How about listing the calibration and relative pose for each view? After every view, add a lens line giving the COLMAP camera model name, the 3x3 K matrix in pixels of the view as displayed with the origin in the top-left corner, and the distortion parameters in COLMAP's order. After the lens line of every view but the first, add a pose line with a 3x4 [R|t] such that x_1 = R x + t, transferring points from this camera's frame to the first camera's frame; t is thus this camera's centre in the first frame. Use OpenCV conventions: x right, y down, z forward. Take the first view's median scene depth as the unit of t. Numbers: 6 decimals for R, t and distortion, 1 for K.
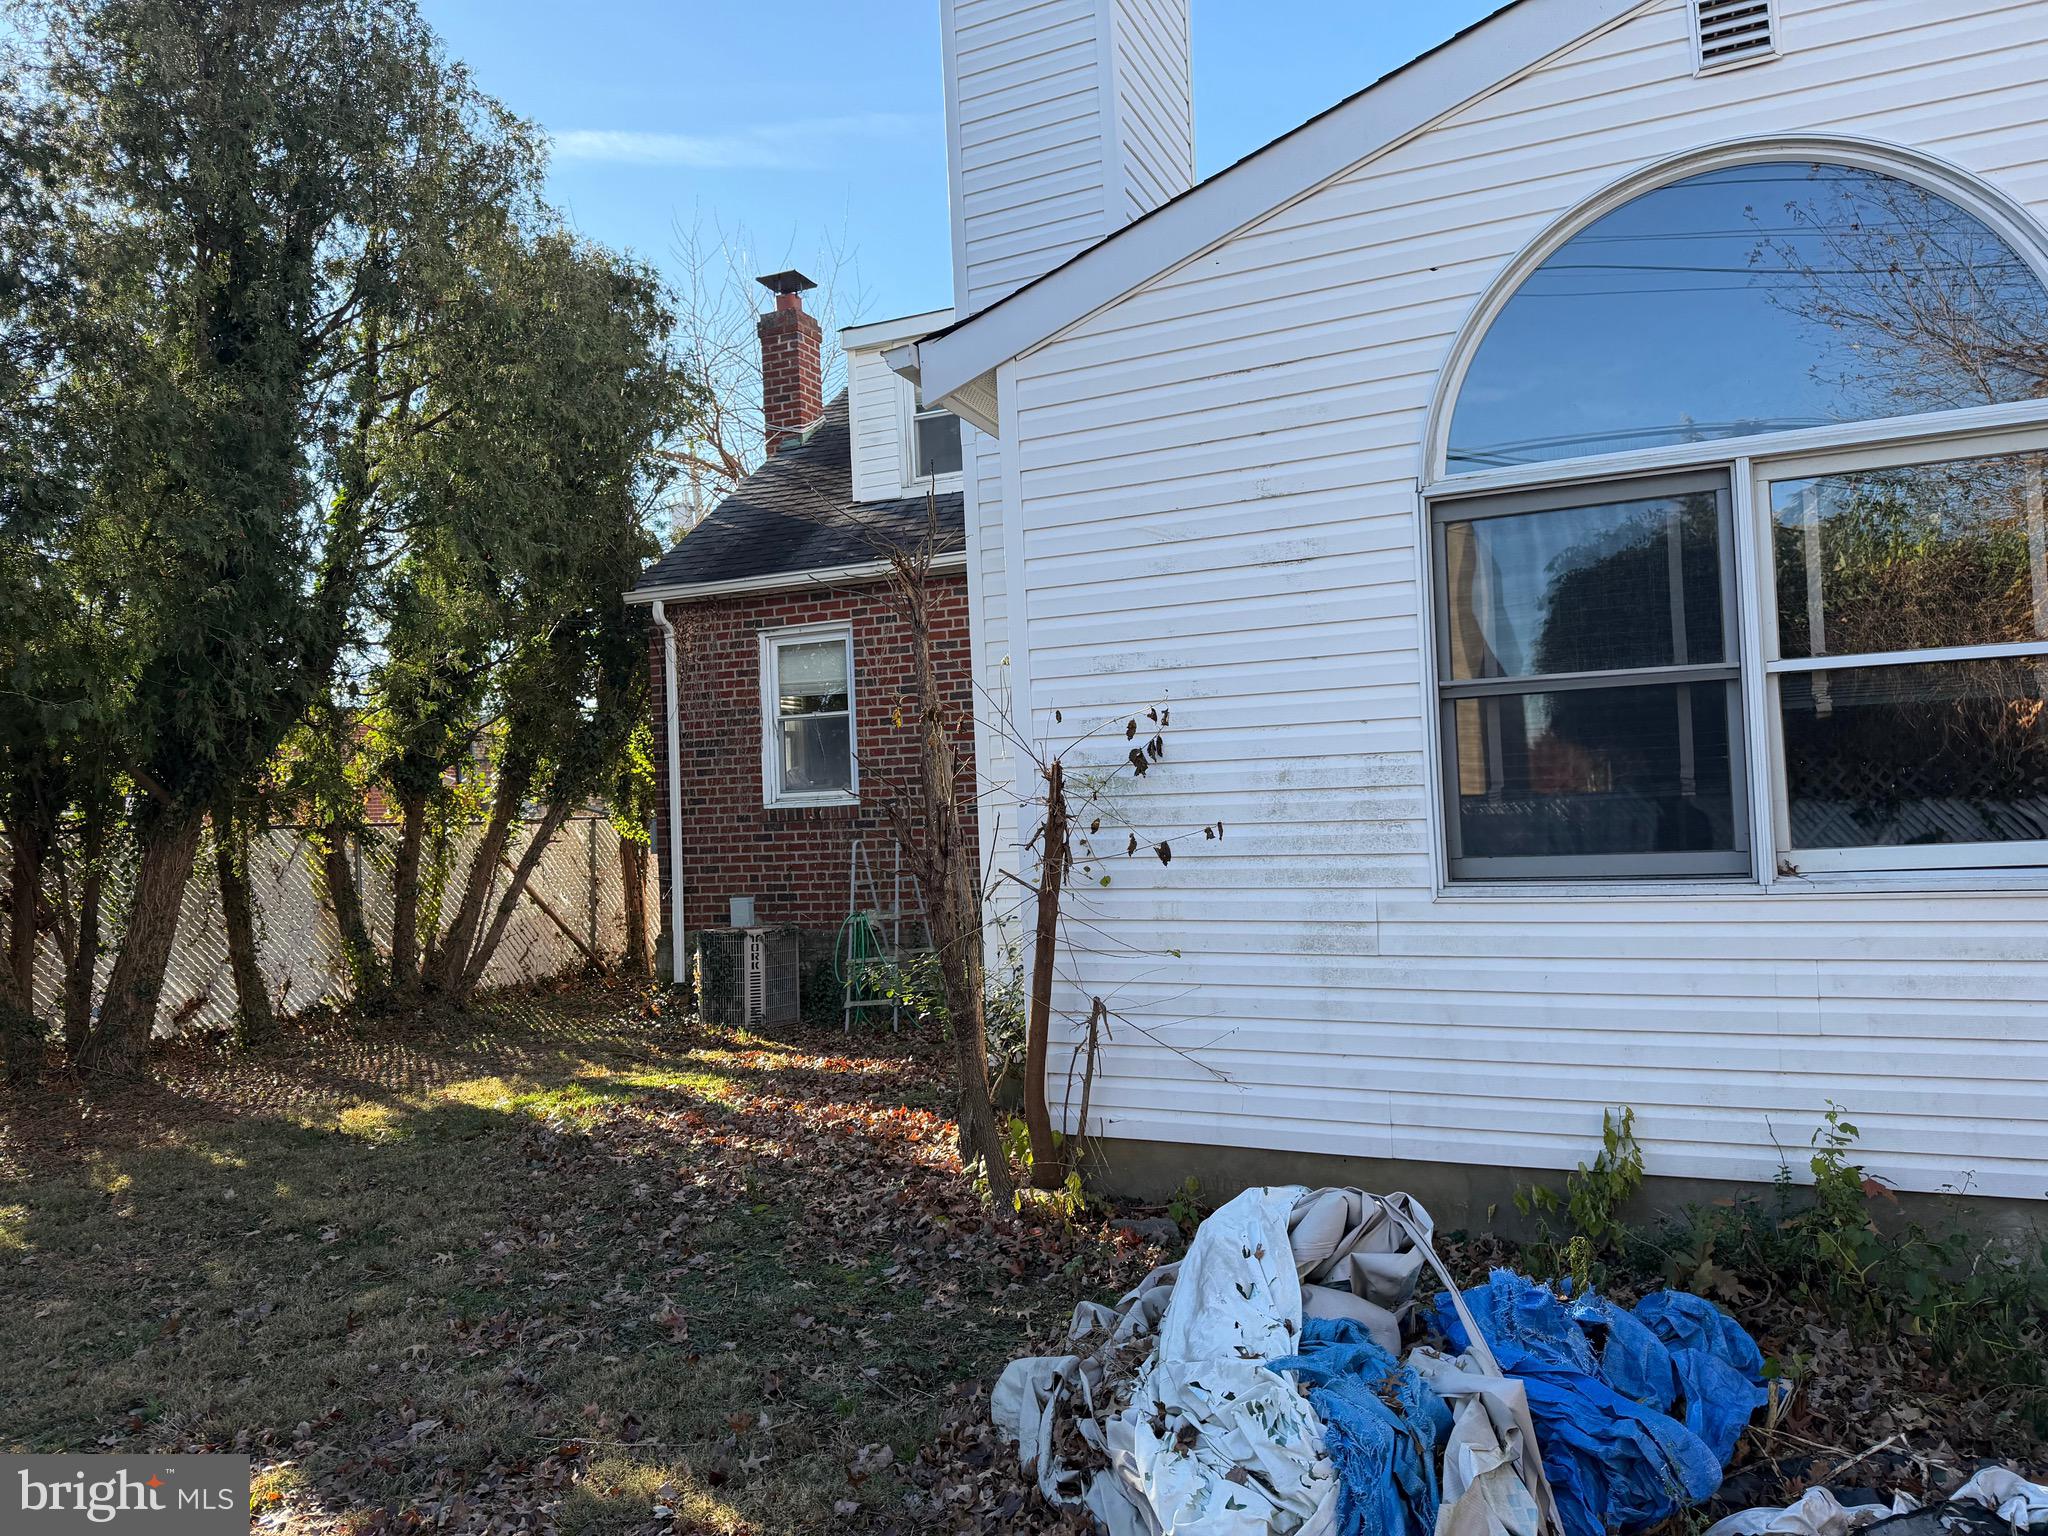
lens RADIAL K [[1457.1, 0, 1041.4], [0, 1457.1, 749.1], [0, 0, 1]] dist [0.060397, -0.077520]
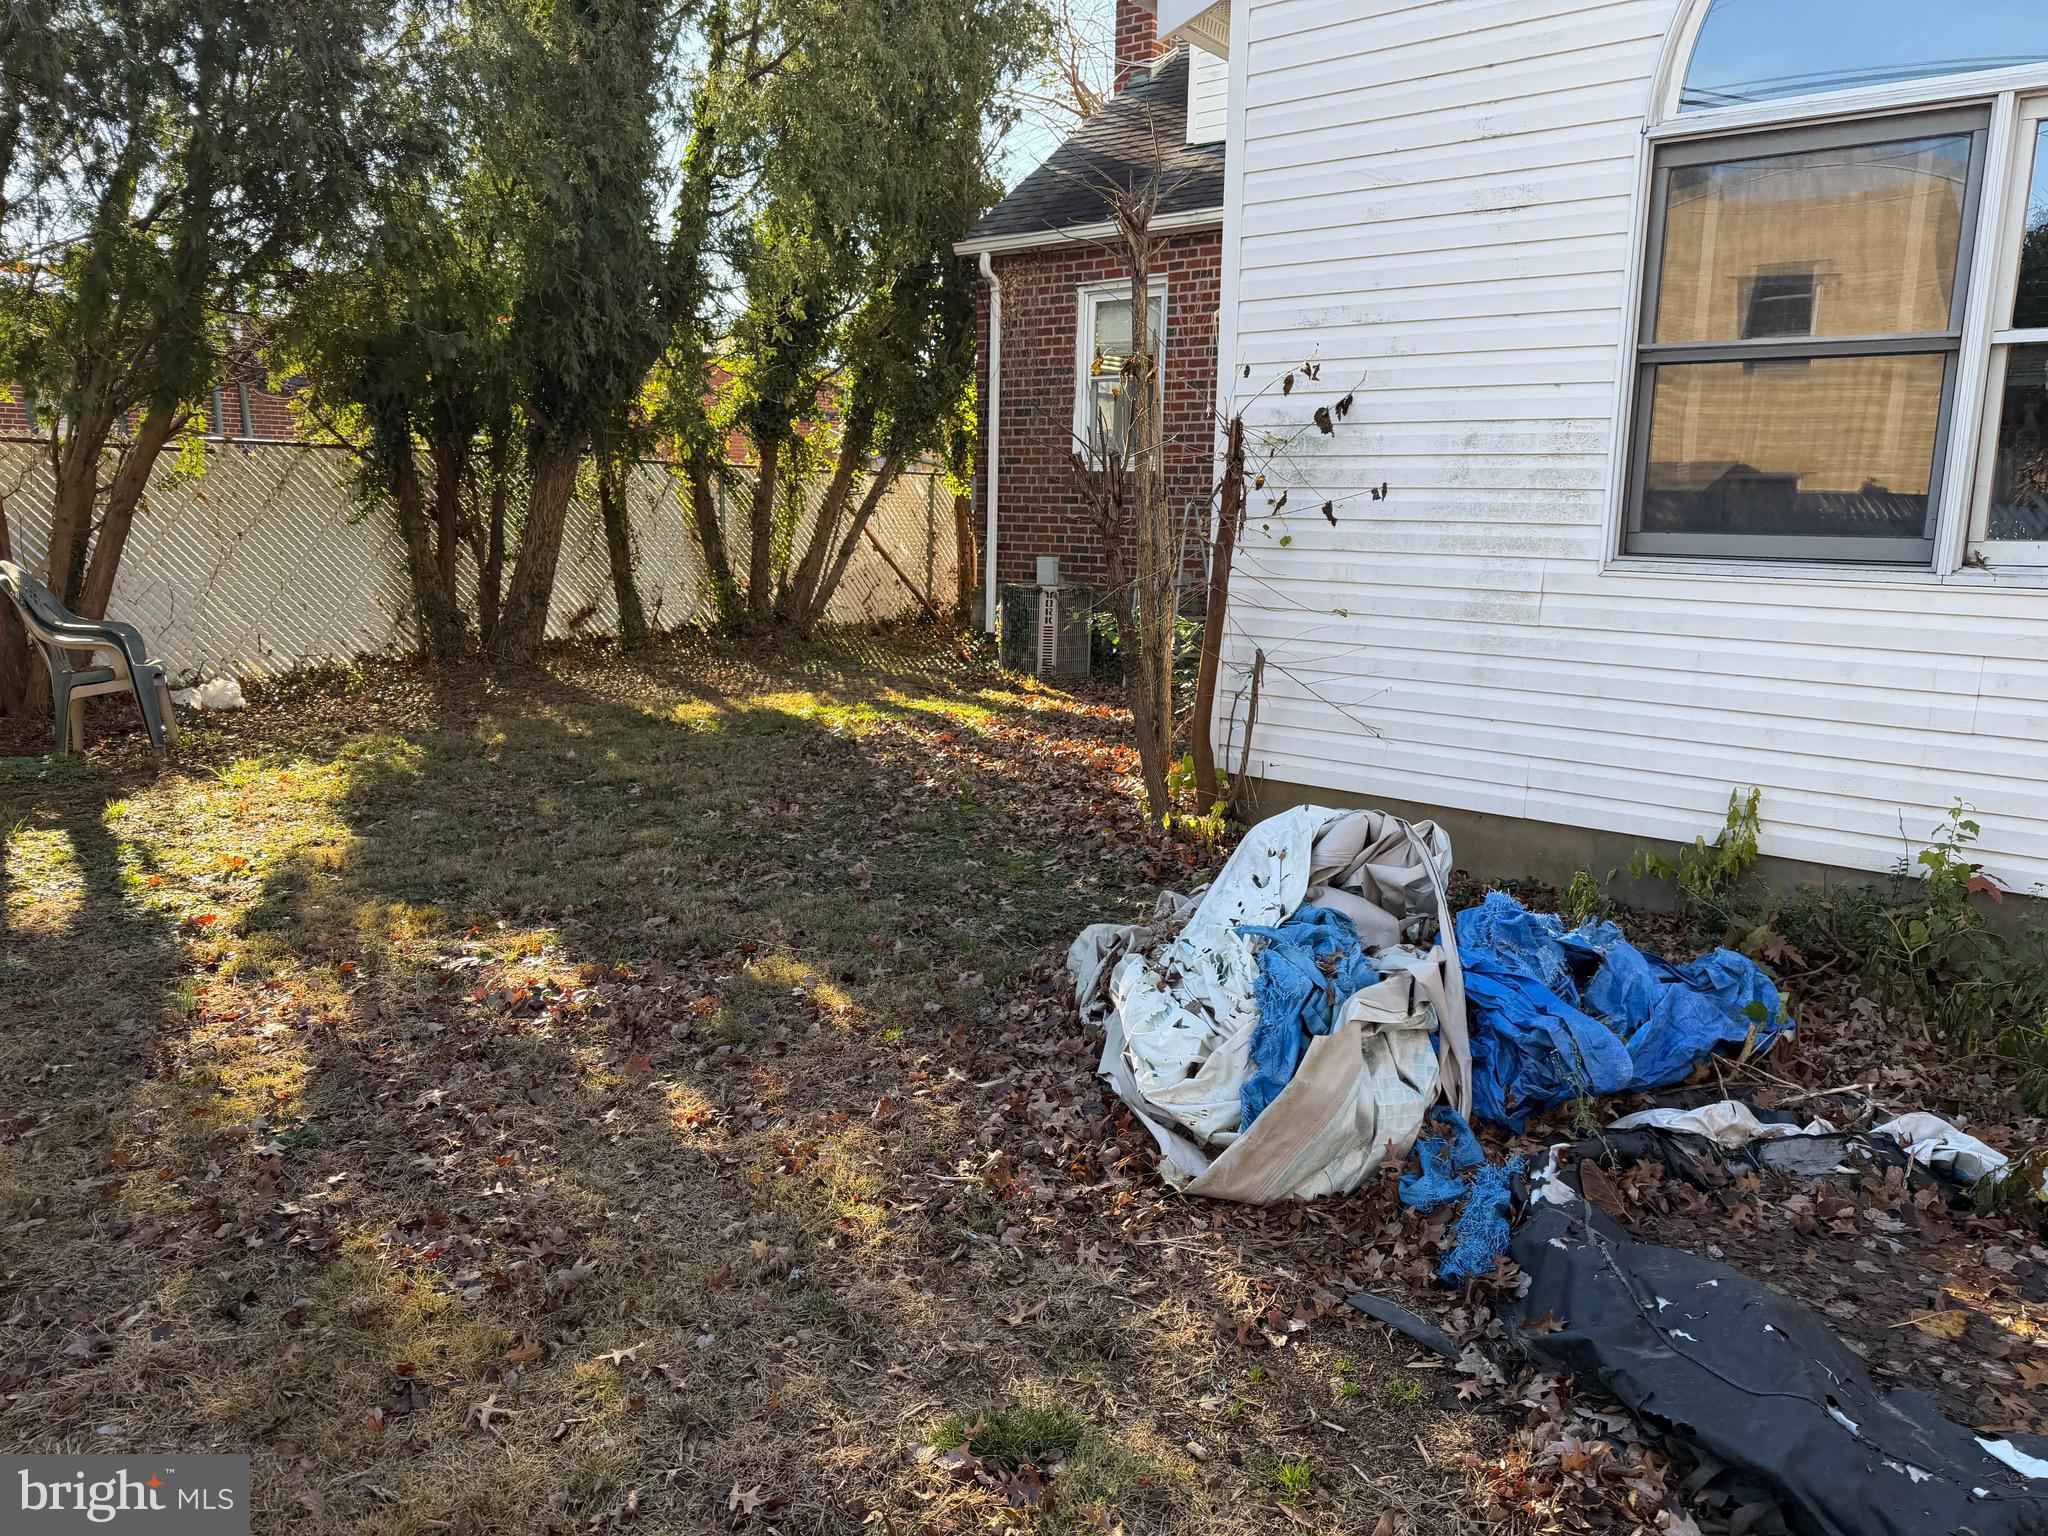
lens RADIAL K [[1457.1, 0, 1021.8], [0, 1457.1, 771.1], [0, 0, 1]] dist [0.060397, -0.077520]
pose [[0.964102, 0.102492, -0.244953, 0.146445], [-0.042818, 0.970439, 0.237520, 0.012940], [0.262055, -0.218505, 0.939991, -0.068644]]
